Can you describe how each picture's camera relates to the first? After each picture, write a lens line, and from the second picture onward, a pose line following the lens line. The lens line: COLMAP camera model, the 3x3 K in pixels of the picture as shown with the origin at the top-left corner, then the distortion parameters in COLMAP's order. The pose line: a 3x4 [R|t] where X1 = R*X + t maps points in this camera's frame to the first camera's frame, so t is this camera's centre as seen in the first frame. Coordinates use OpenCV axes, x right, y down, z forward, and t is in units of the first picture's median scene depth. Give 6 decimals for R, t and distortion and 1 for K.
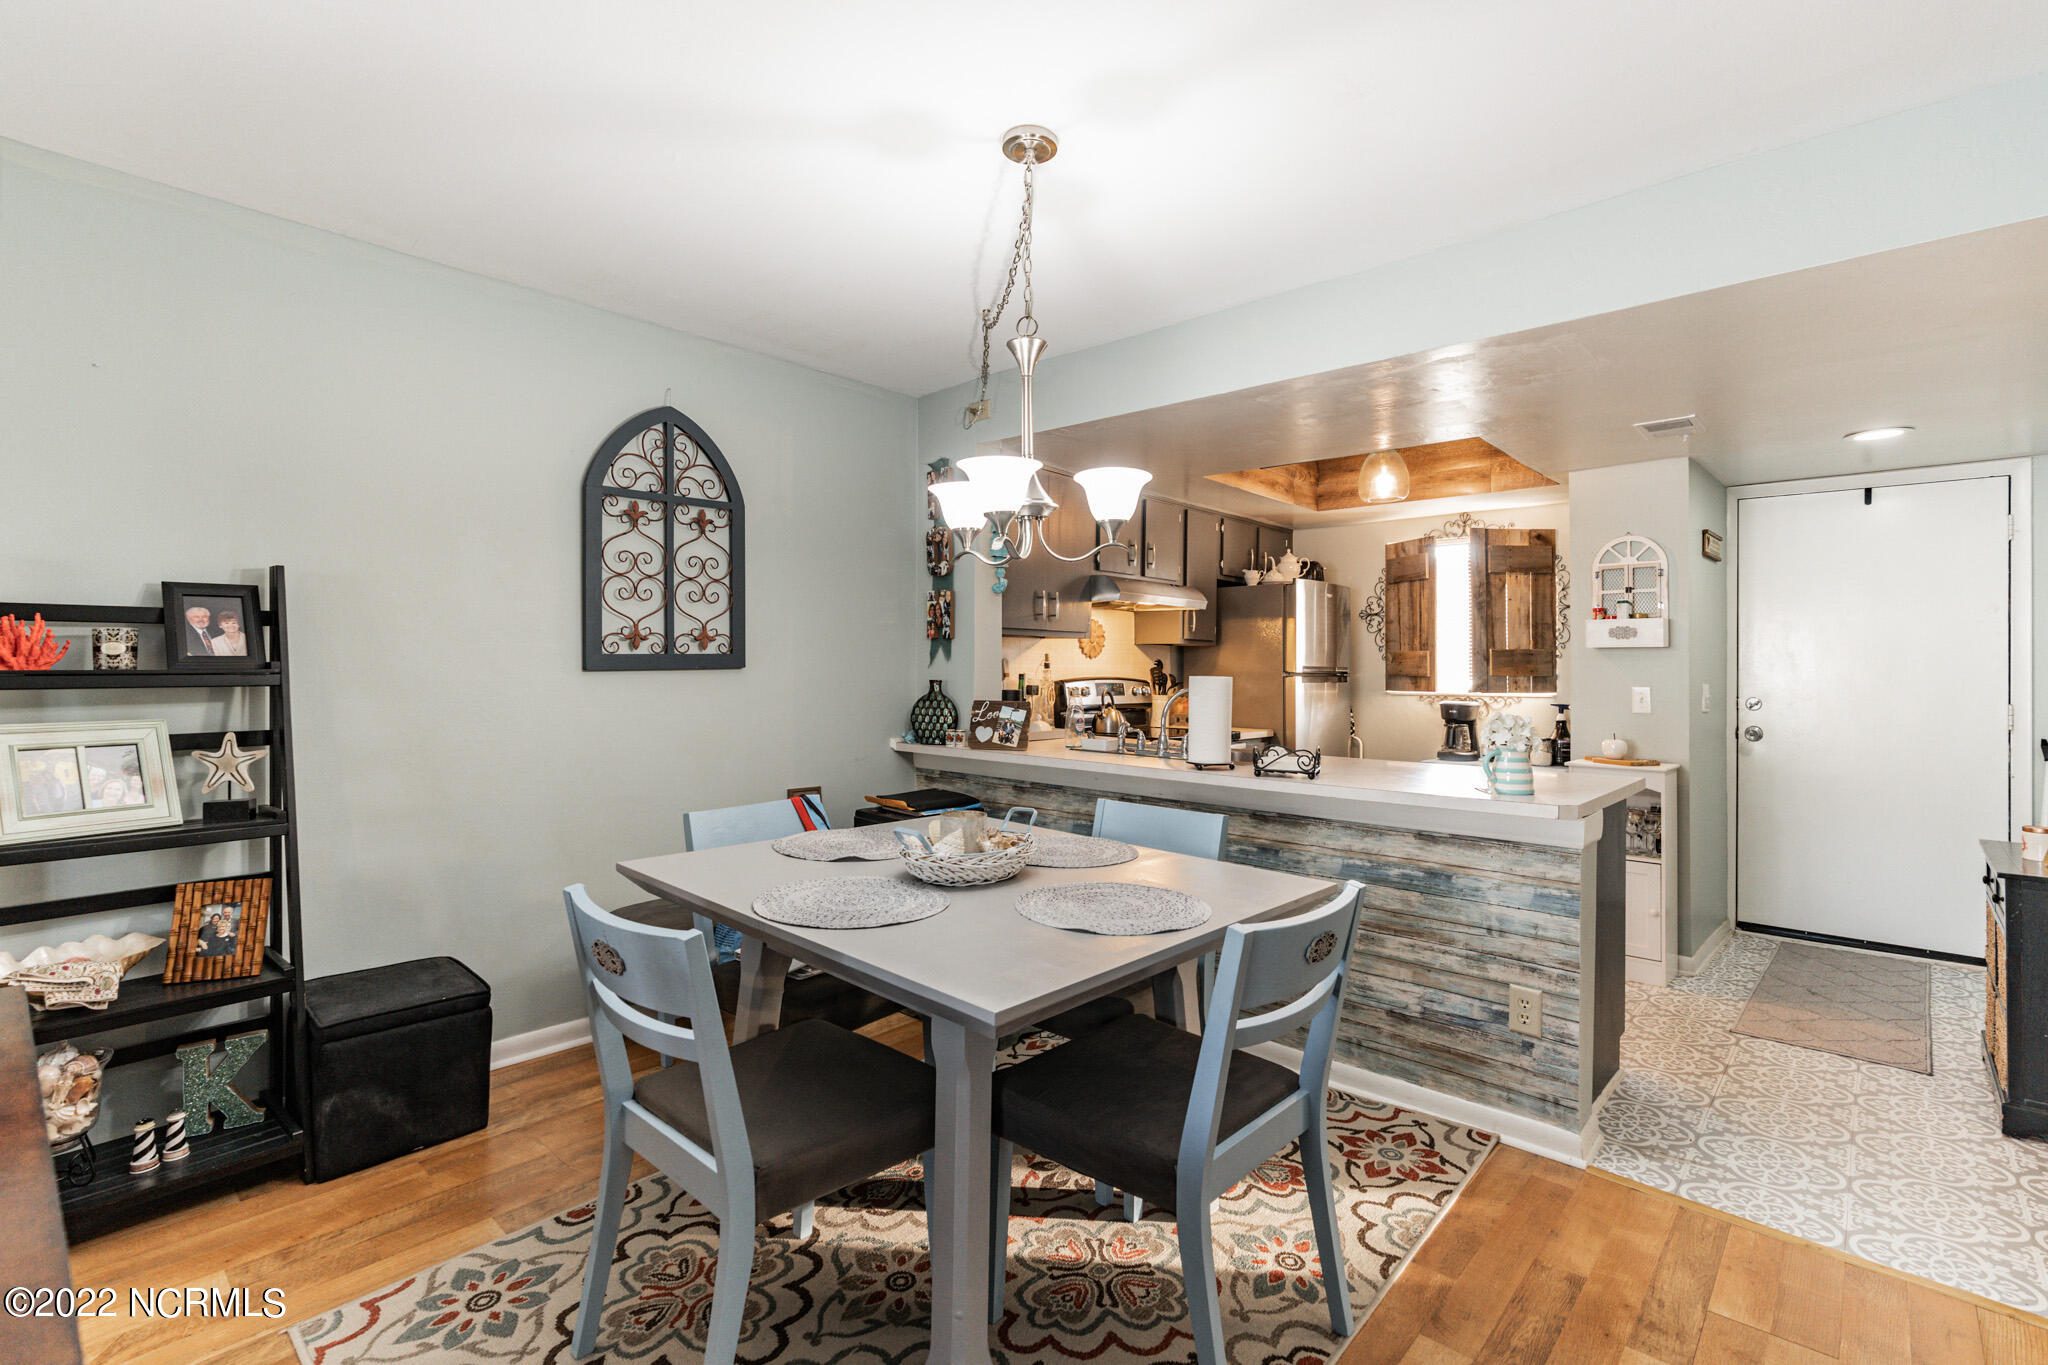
lens RADIAL K [[943.9, 0, 1035.4], [0, 943.9, 660.4], [0, 0, 1]] dist [-0.002926, 0.000178]
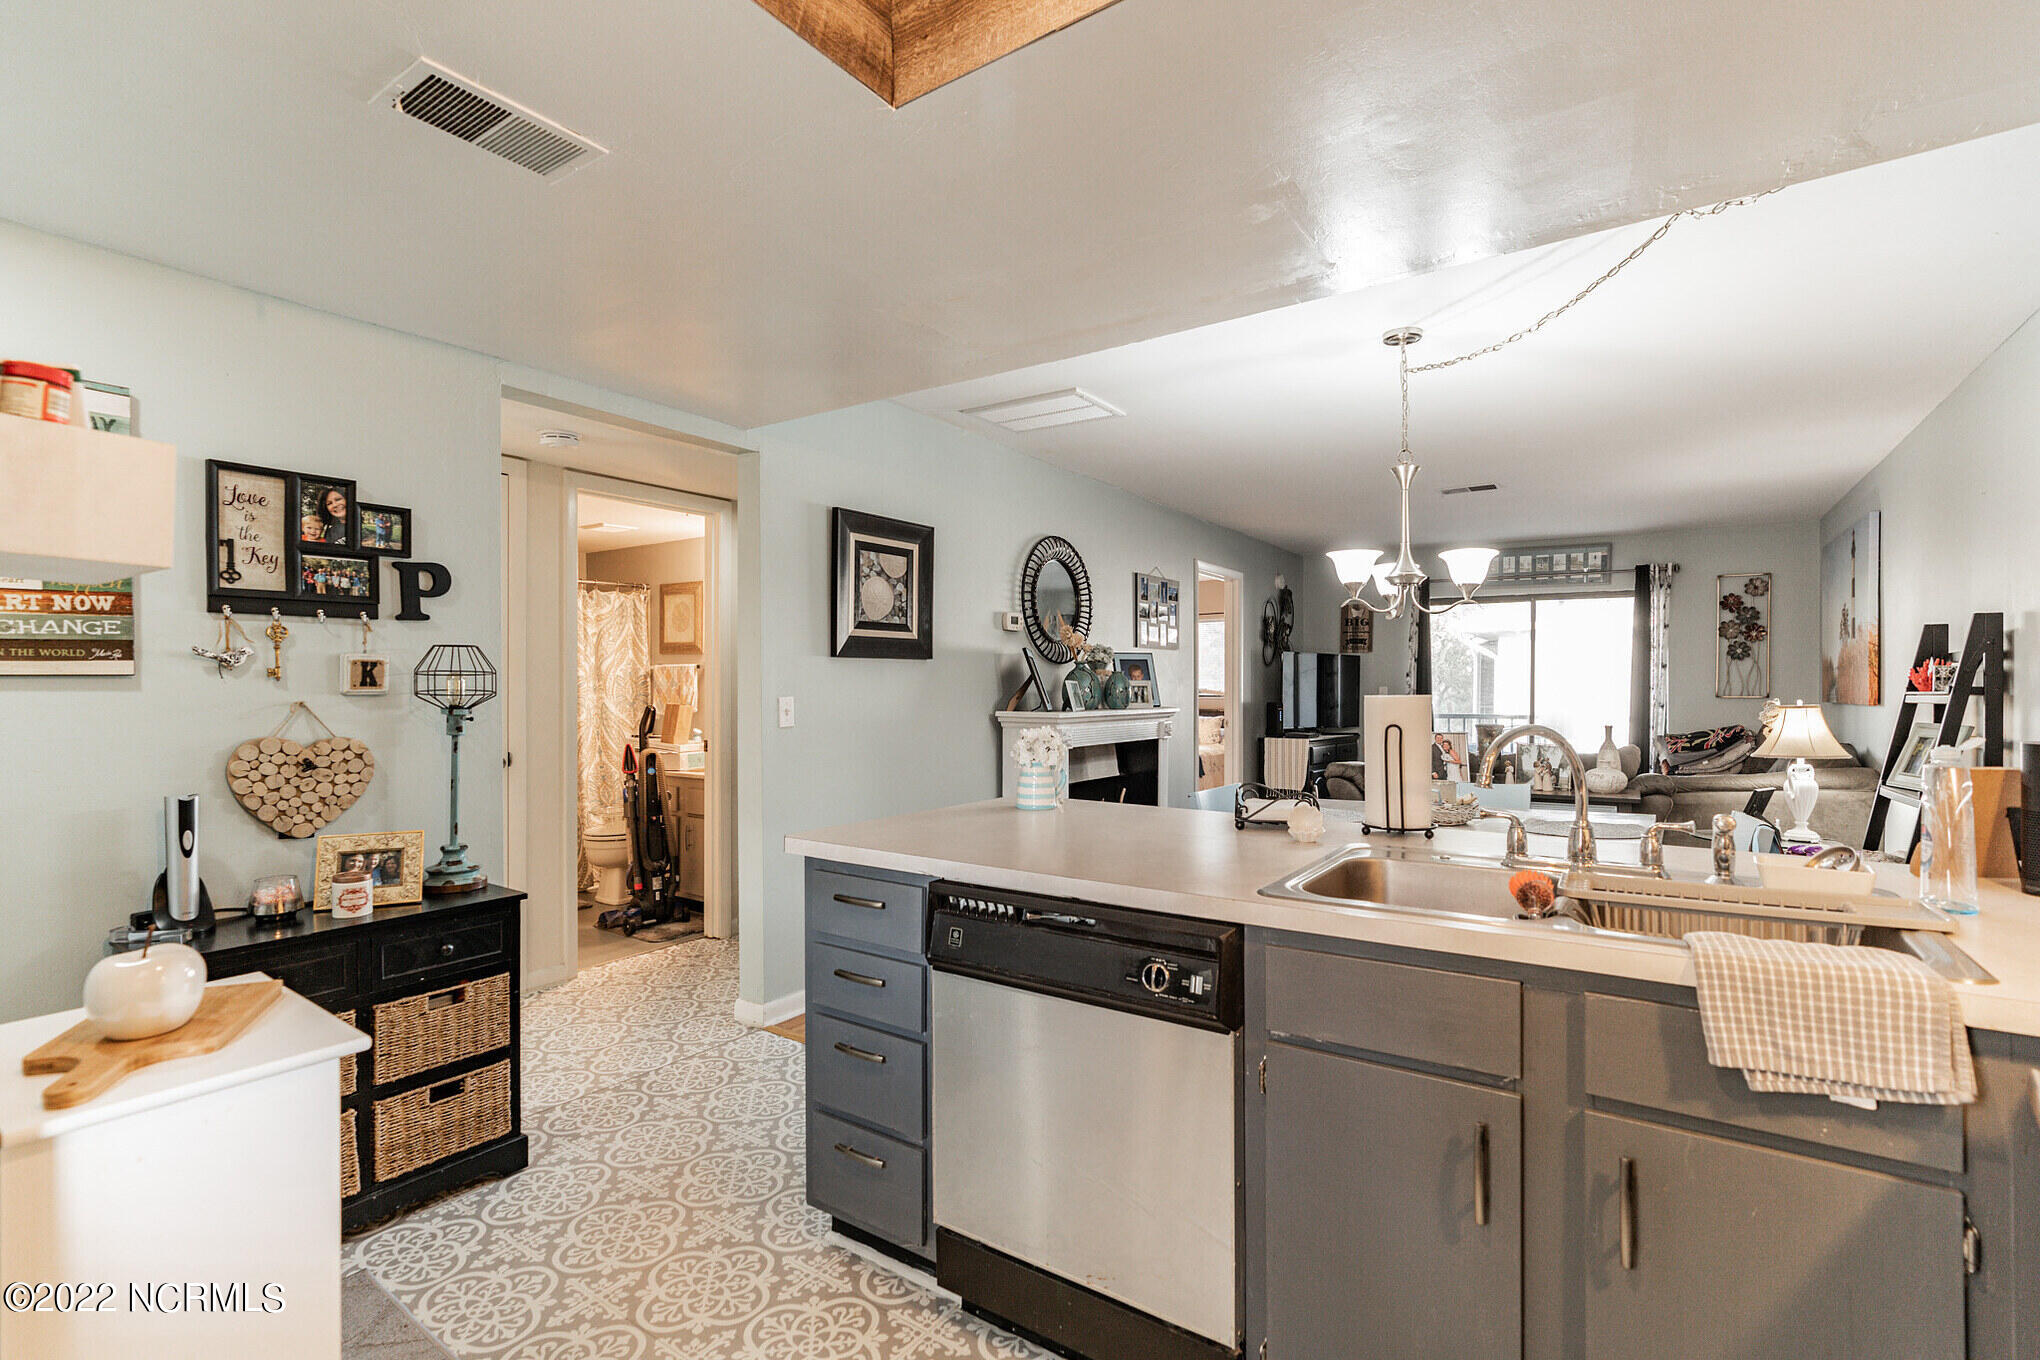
lens RADIAL K [[927.5, 0, 1024.3], [0, 927.5, 687.0], [0, 0, 1]] dist [-0.004100, 0.000579]
pose [[-0.990792, -0.009058, -0.135087, 0.428529], [-0.008209, 0.999943, -0.006840, 0.014870], [0.135142, -0.005668, -0.990810, 1.290213]]
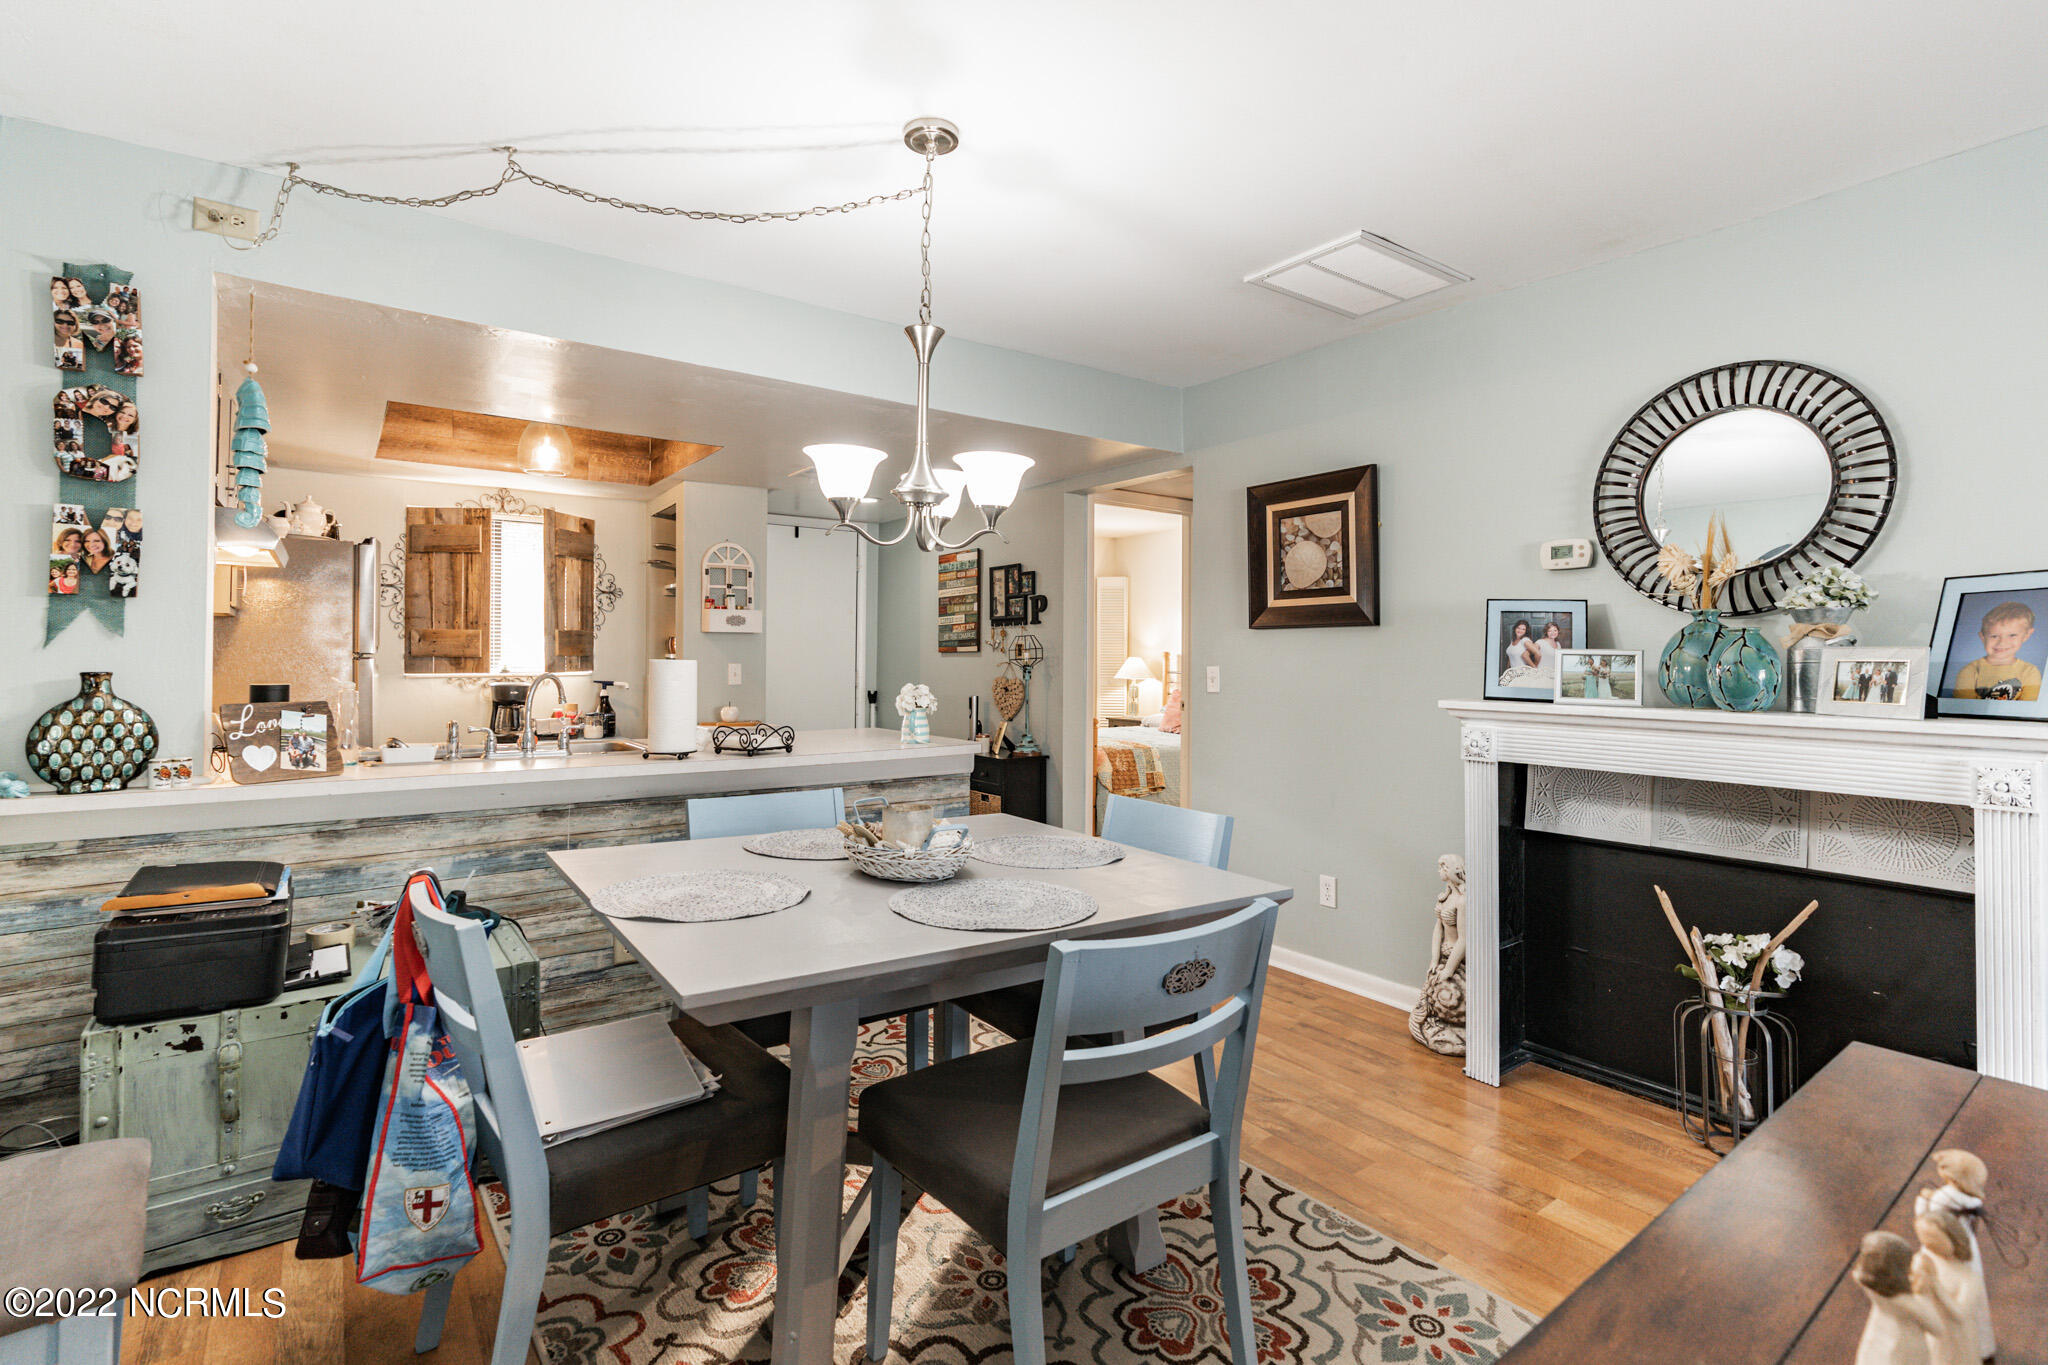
lens RADIAL K [[943.4, 0, 1026.6], [0, 943.4, 638.1], [0, 0, 1]] dist [-0.009317, 0.000969]
pose [[0.202993, 0.010592, 0.979123, -0.525419], [-0.011384, 0.999899, -0.008456, 0.000099], [-0.979114, -0.009429, 0.203093, 0.374144]]
